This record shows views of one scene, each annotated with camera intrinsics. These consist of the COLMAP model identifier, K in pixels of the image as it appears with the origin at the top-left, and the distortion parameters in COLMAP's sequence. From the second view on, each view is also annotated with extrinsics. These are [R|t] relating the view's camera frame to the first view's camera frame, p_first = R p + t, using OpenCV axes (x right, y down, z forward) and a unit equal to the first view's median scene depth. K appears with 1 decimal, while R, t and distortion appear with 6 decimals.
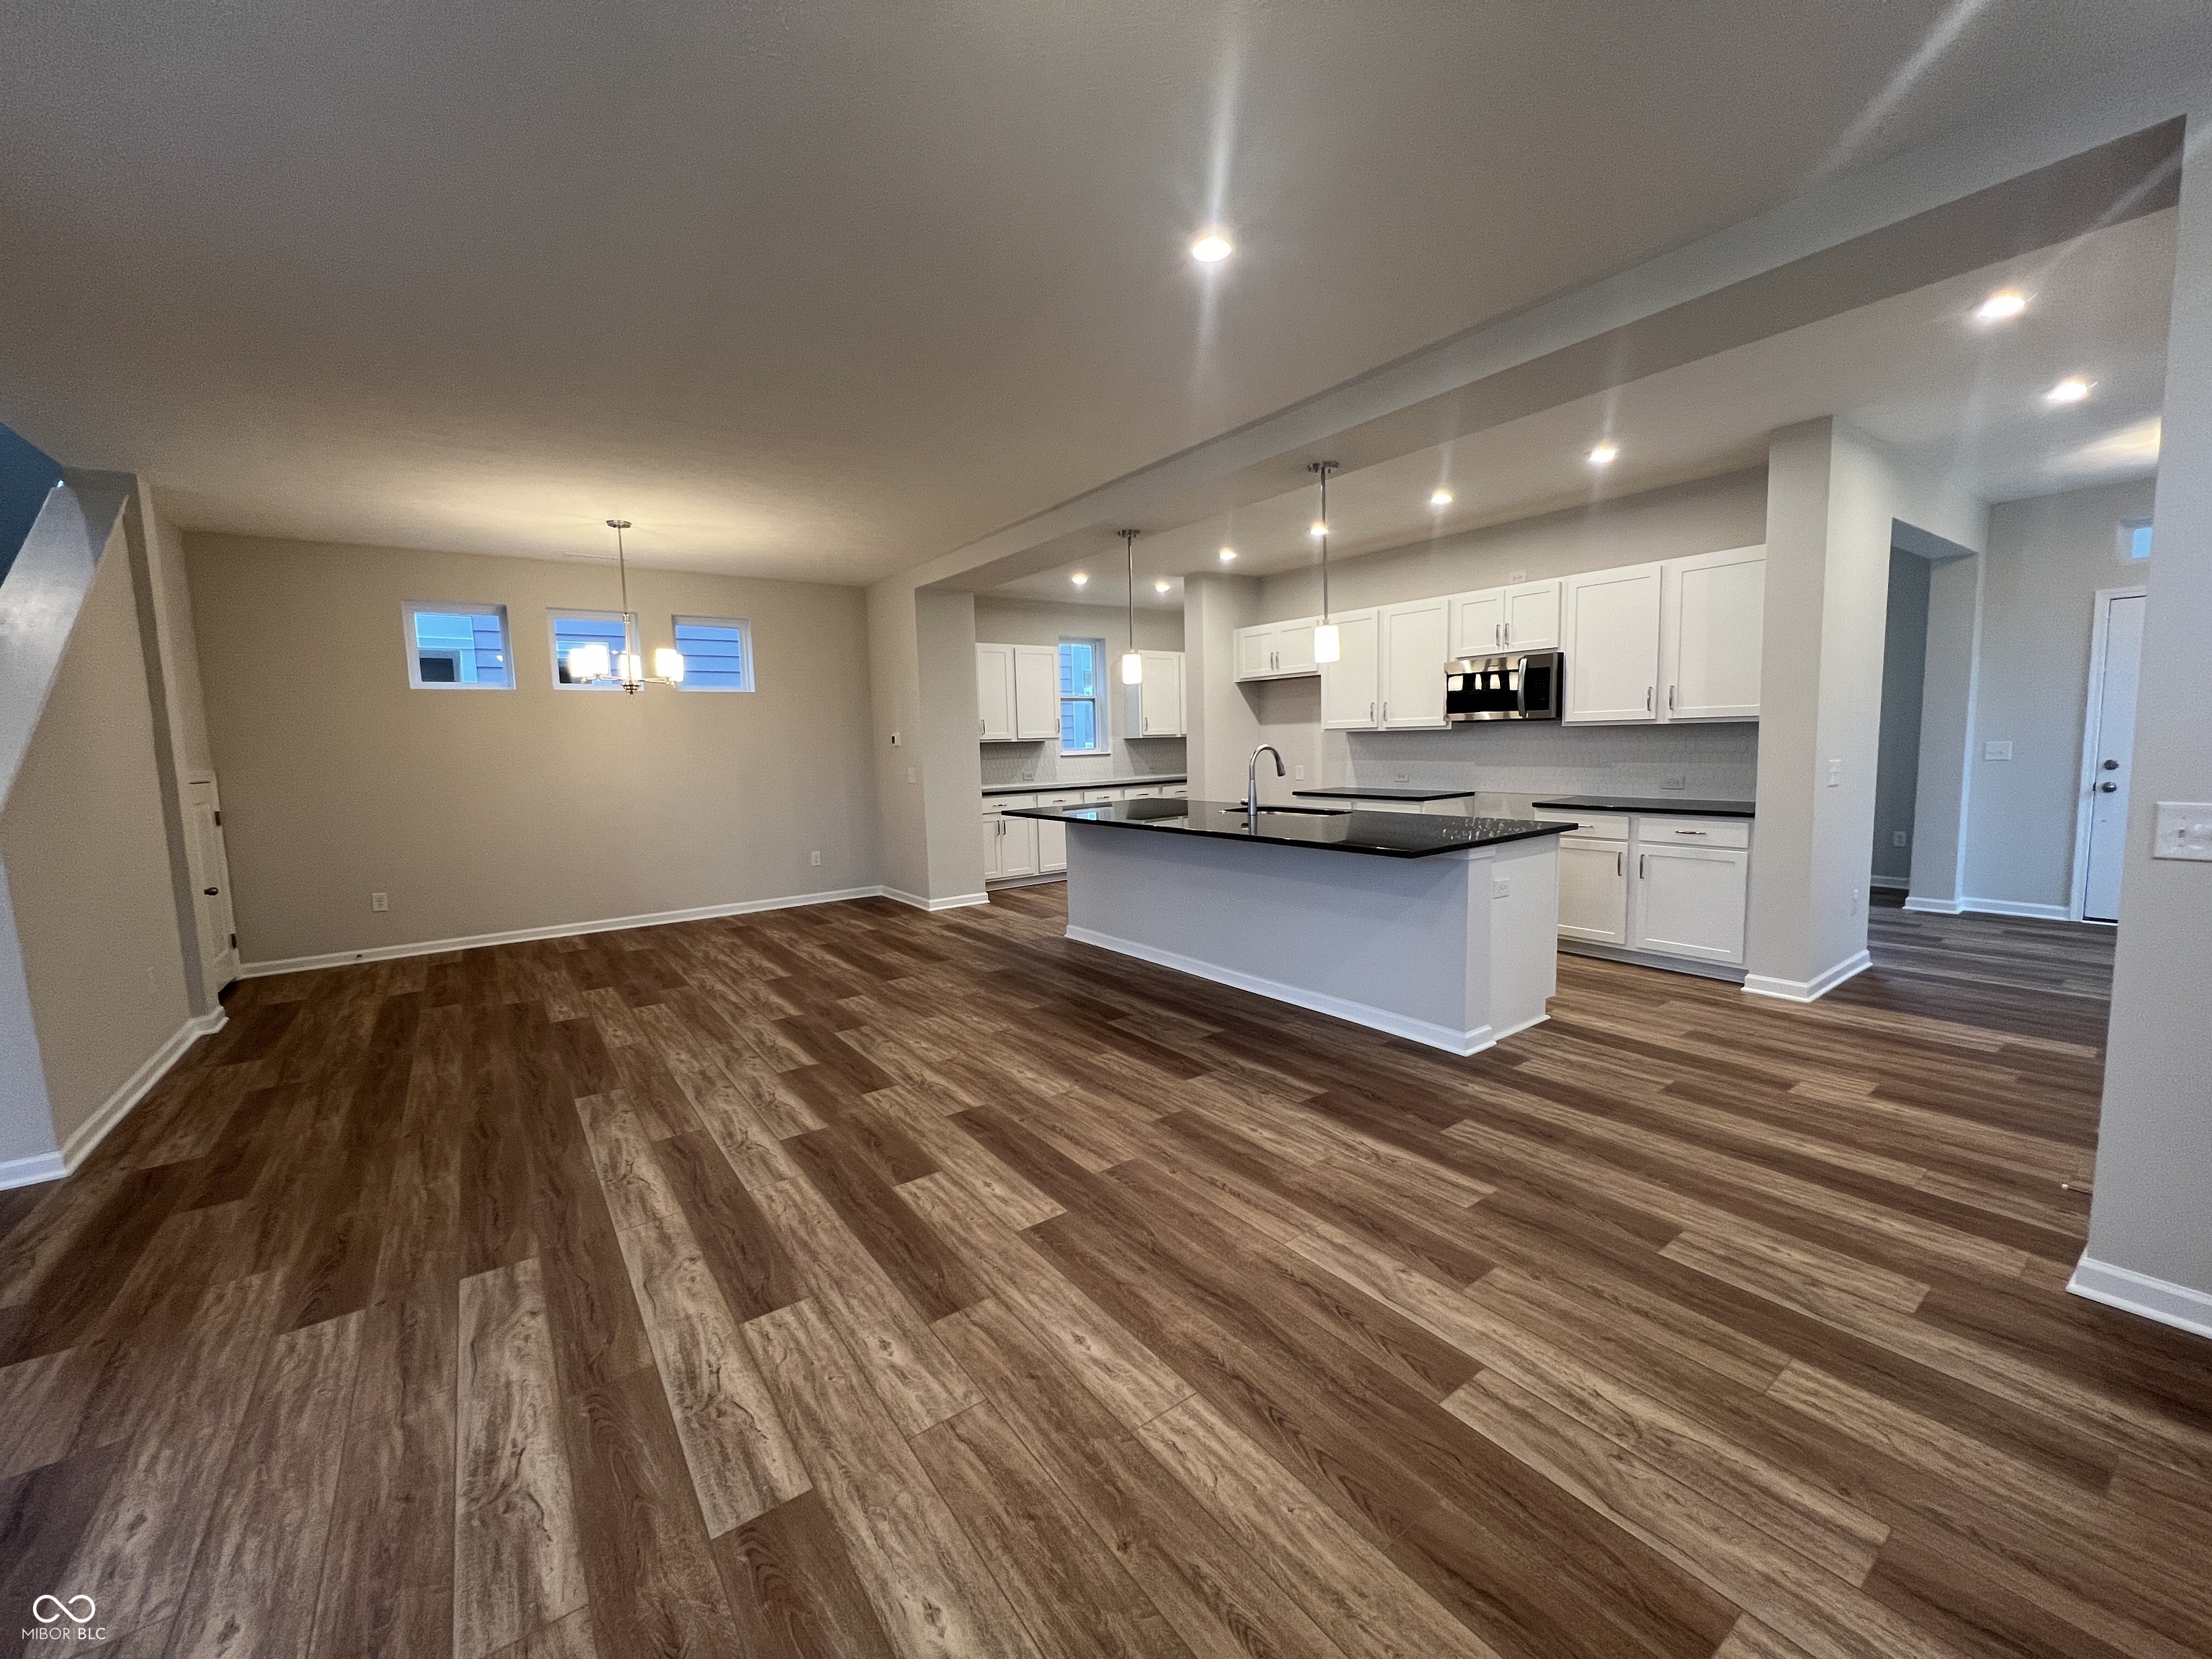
lens RADIAL K [[877.7, 0, 1108.2], [0, 877.7, 831.1], [0, 0, 1]] dist [-0.001651, 0.000538]
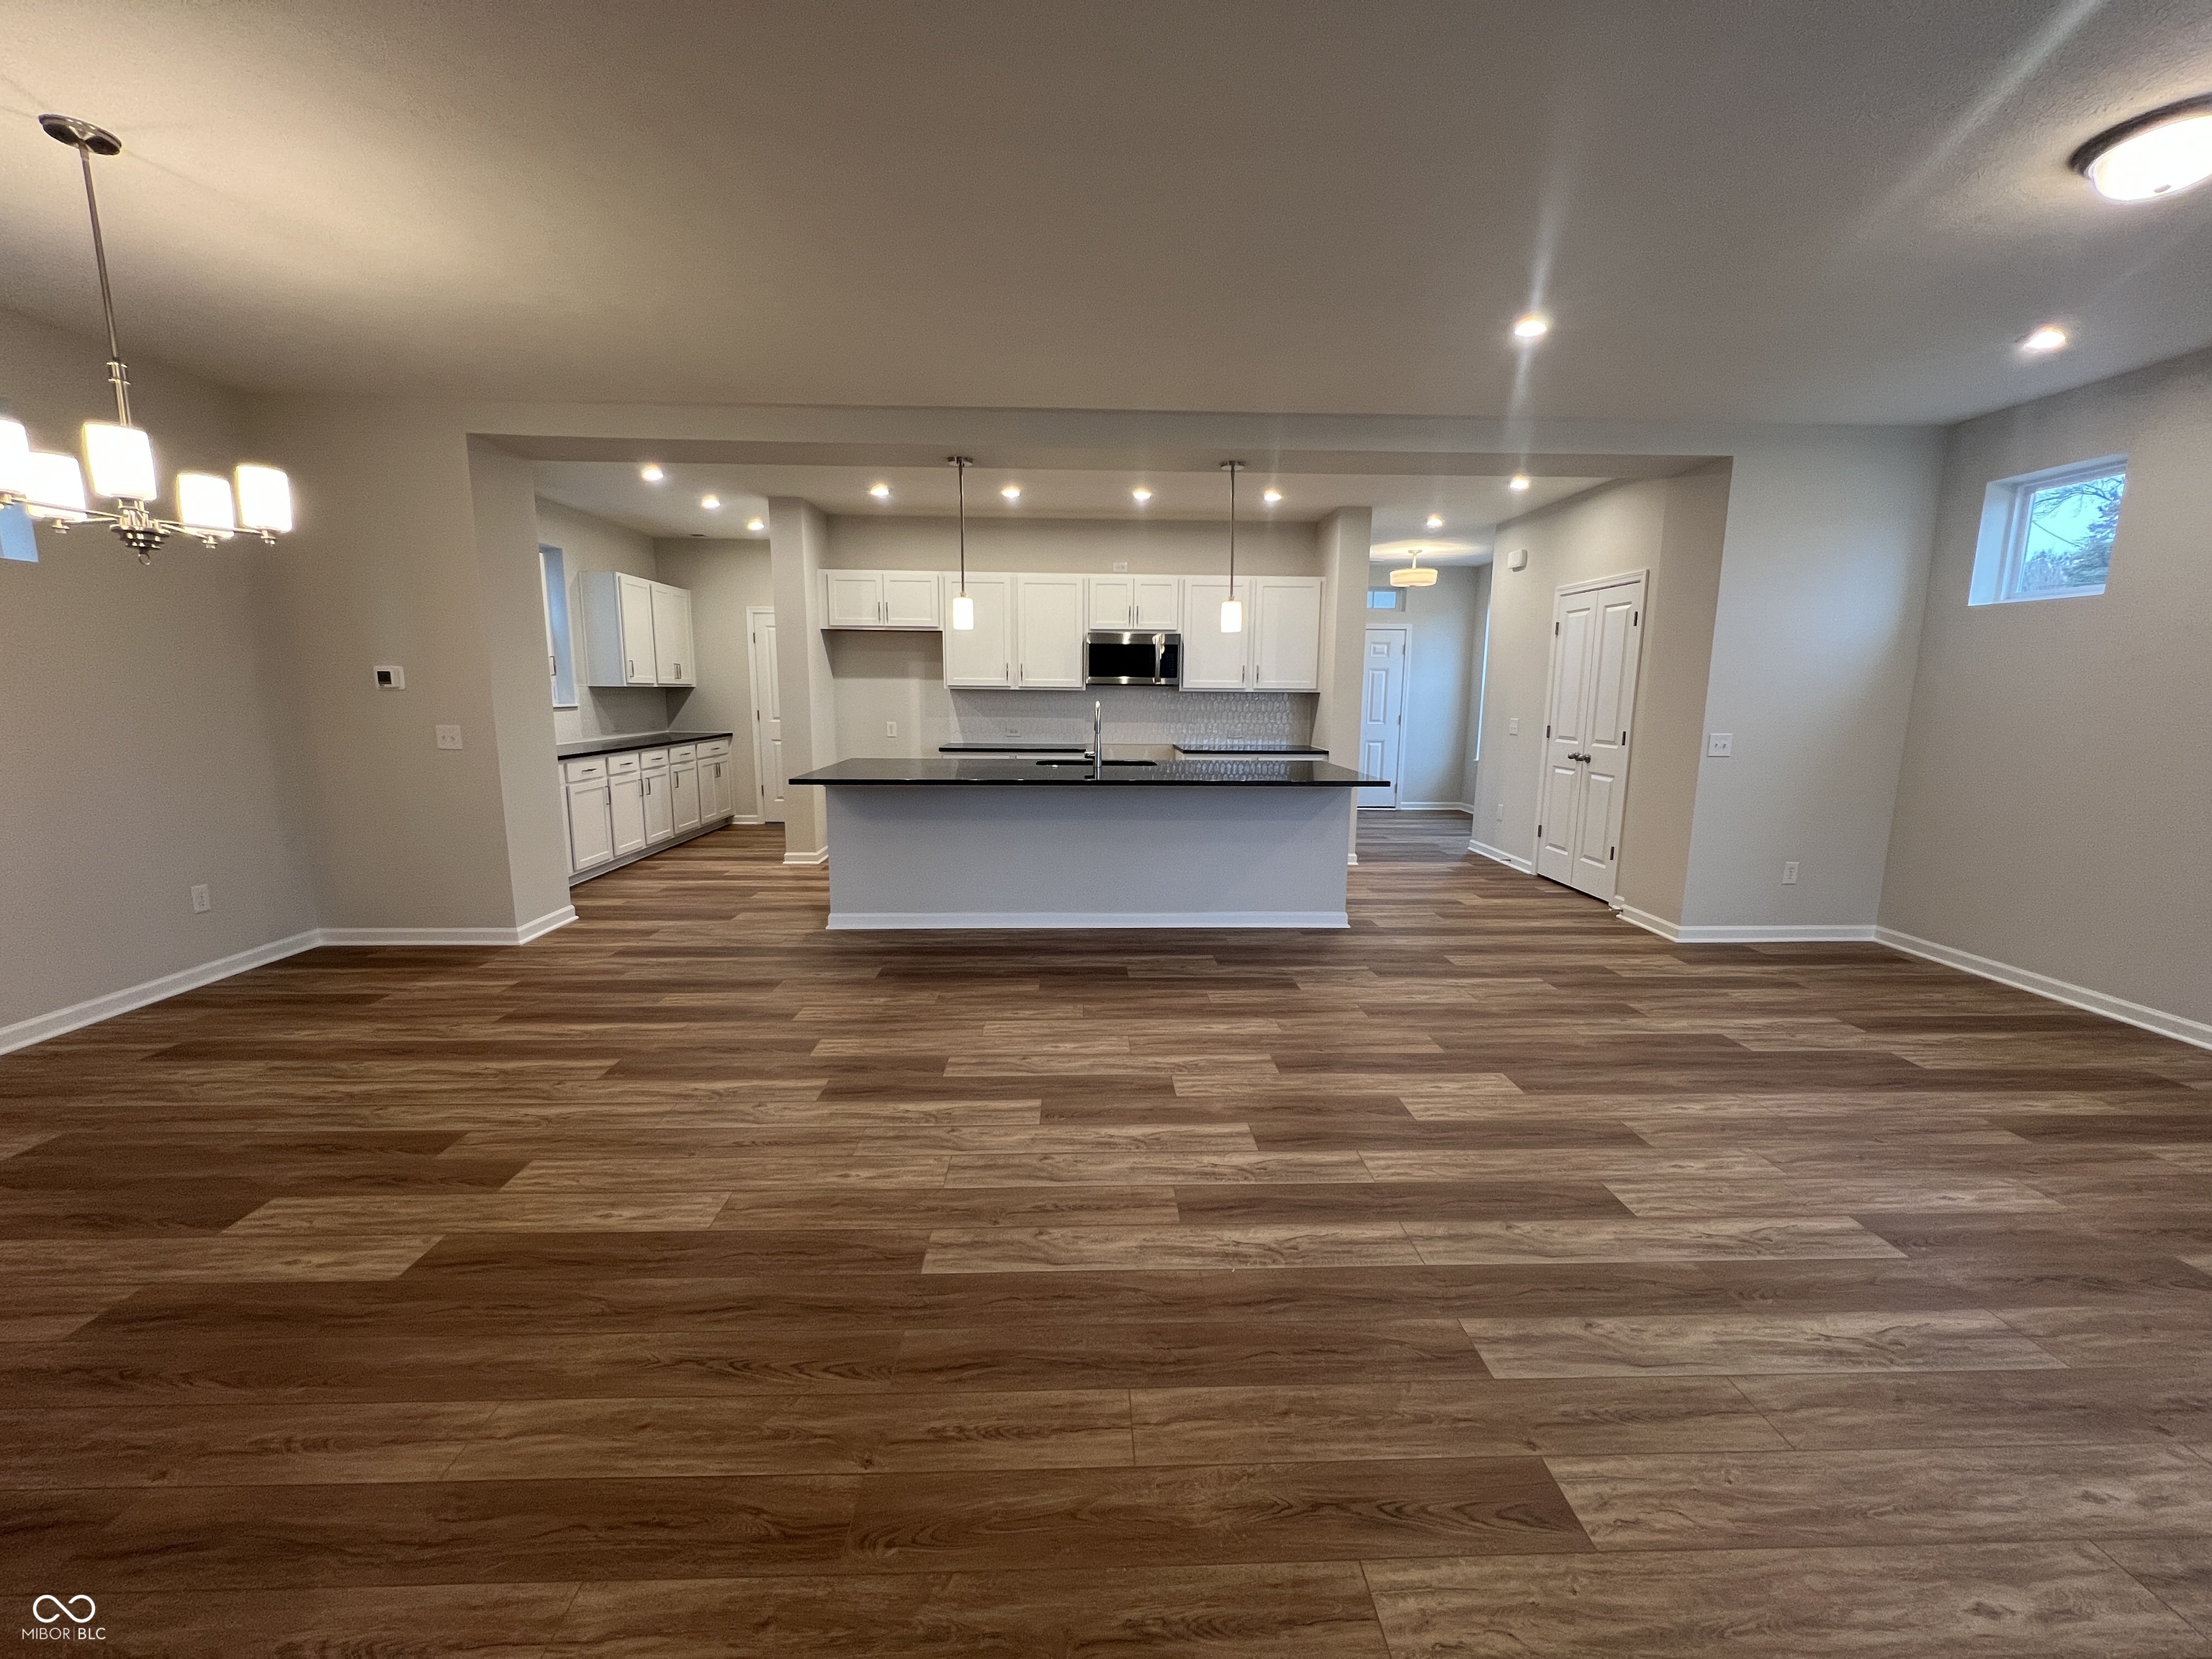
lens RADIAL K [[877.7, 0, 1108.1], [0, 877.7, 826.9], [0, 0, 1]] dist [-0.001651, 0.000538]
pose [[0.560755, -0.097444, 0.822228, -1.012528], [0.063044, 0.995193, 0.074947, -0.036186], [-0.825578, 0.009810, 0.564202, 0.558094]]
